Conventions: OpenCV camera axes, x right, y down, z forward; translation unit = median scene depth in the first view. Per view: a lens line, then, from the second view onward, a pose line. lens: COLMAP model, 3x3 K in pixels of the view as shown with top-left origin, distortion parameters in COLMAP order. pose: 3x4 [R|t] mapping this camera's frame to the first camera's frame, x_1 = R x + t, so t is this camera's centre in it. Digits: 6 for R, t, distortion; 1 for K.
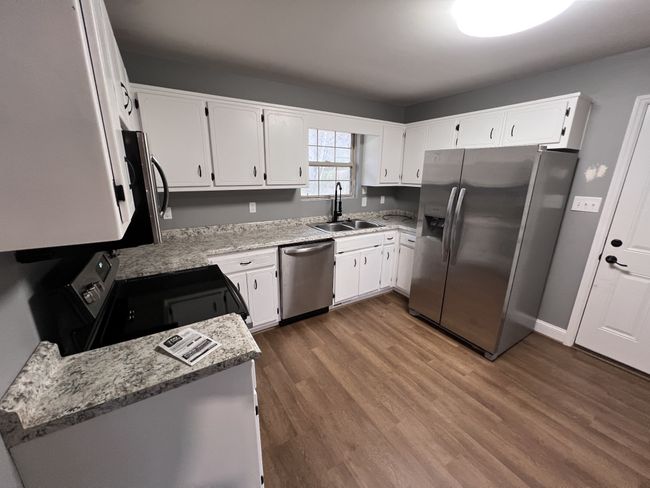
lens RADIAL K [[260.0, 0, 325.0], [0, 260.0, 244.0], [0, 0, 1]] dist [-0.001041, 0.000544]
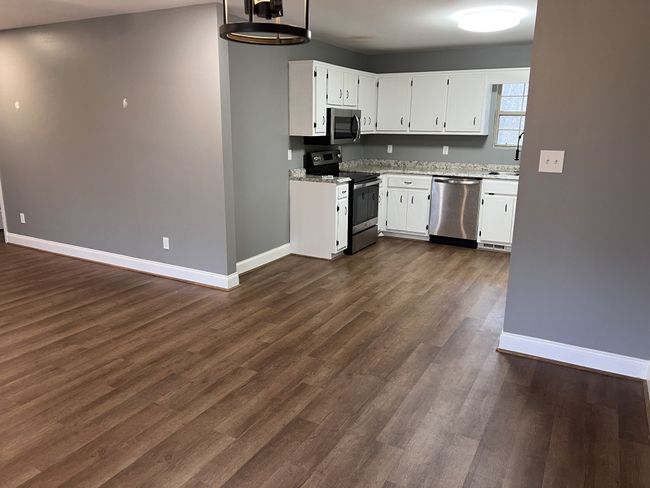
lens RADIAL K [[511.8, 0, 325.0], [0, 511.8, 244.0], [0, 0, 1]] dist [0.066600, -0.108401]
pose [[0.503536, 0.200415, -0.840408, 1.818187], [-0.238529, 0.967165, 0.087727, 0.245008], [0.830395, 0.156288, 0.534807, -0.825852]]
